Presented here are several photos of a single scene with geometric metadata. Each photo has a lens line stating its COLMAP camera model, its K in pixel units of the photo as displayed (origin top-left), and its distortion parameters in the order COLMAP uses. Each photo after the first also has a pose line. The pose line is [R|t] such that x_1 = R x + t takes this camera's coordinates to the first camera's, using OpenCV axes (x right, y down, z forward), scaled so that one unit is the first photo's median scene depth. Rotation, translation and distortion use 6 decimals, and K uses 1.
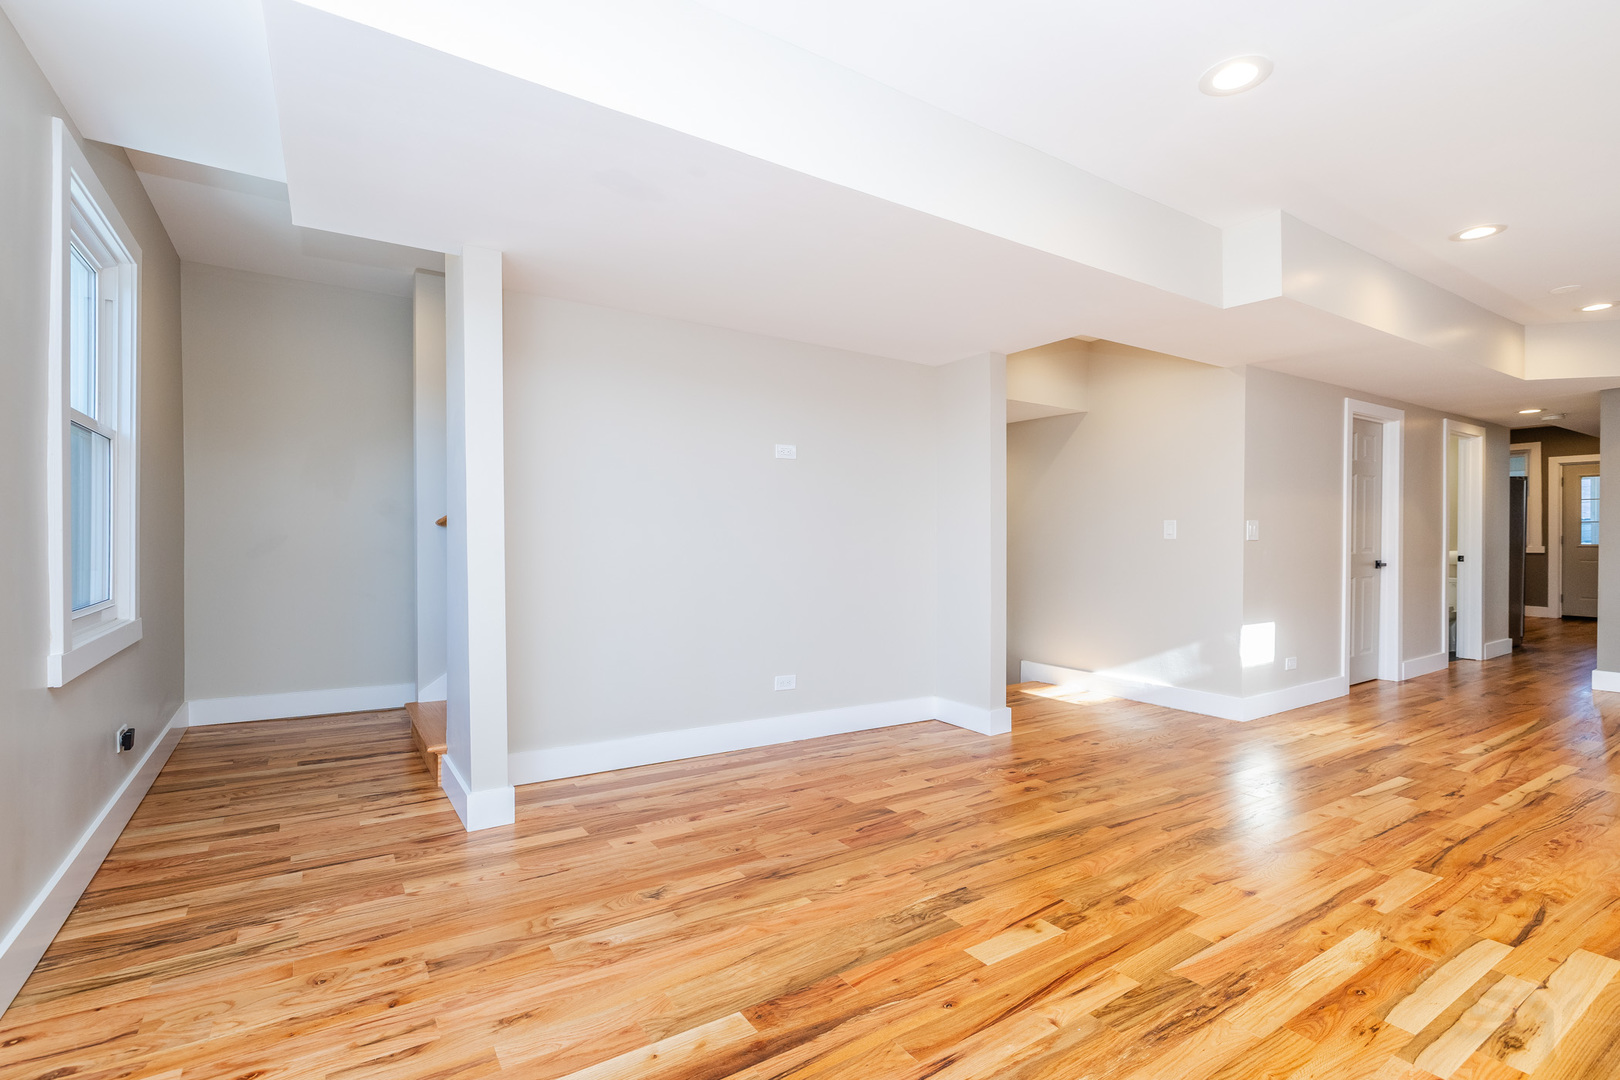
lens RADIAL K [[734.8, 0, 810.0], [0, 734.8, 540.0], [0, 0, 1]] dist [-0.000336, 0.000288]
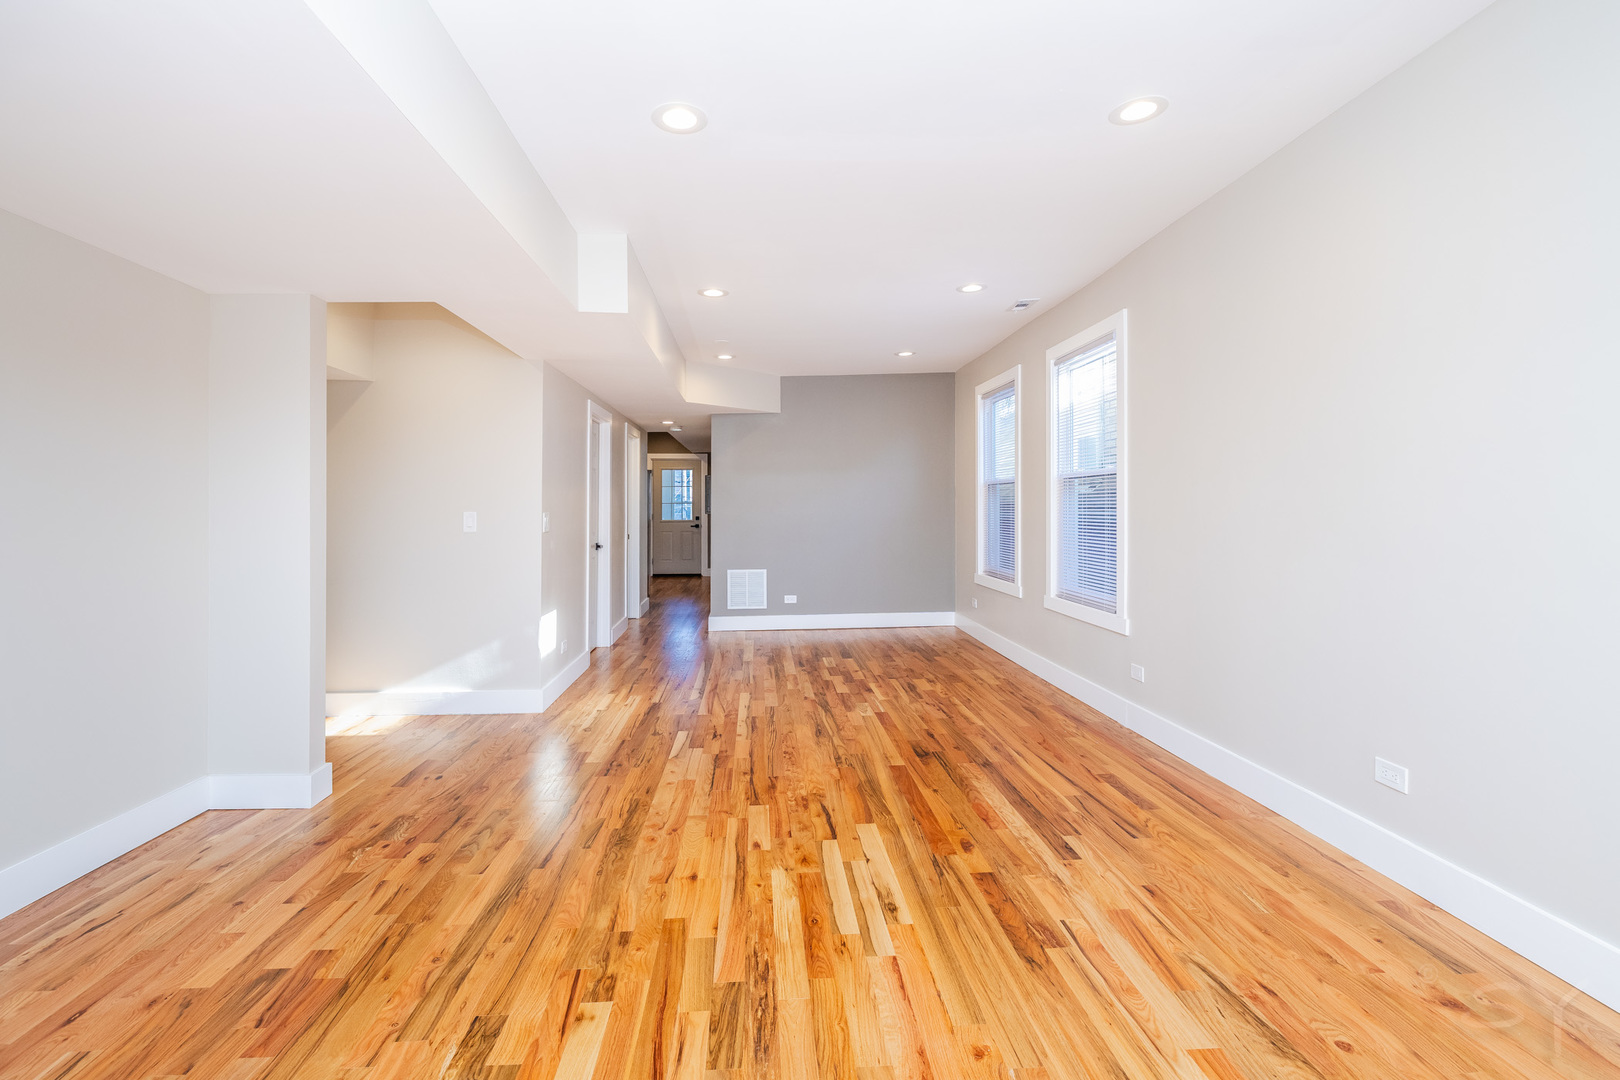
lens RADIAL K [[788.9, 0, 804.7], [0, 788.9, 498.2], [0, 0, 1]] dist [-0.003134, -0.000419]
pose [[0.504663, 0.014101, 0.863202, -0.287447], [0.000732, 0.999859, -0.016761, -0.049323], [-0.863316, 0.009091, 0.504581, 0.240184]]
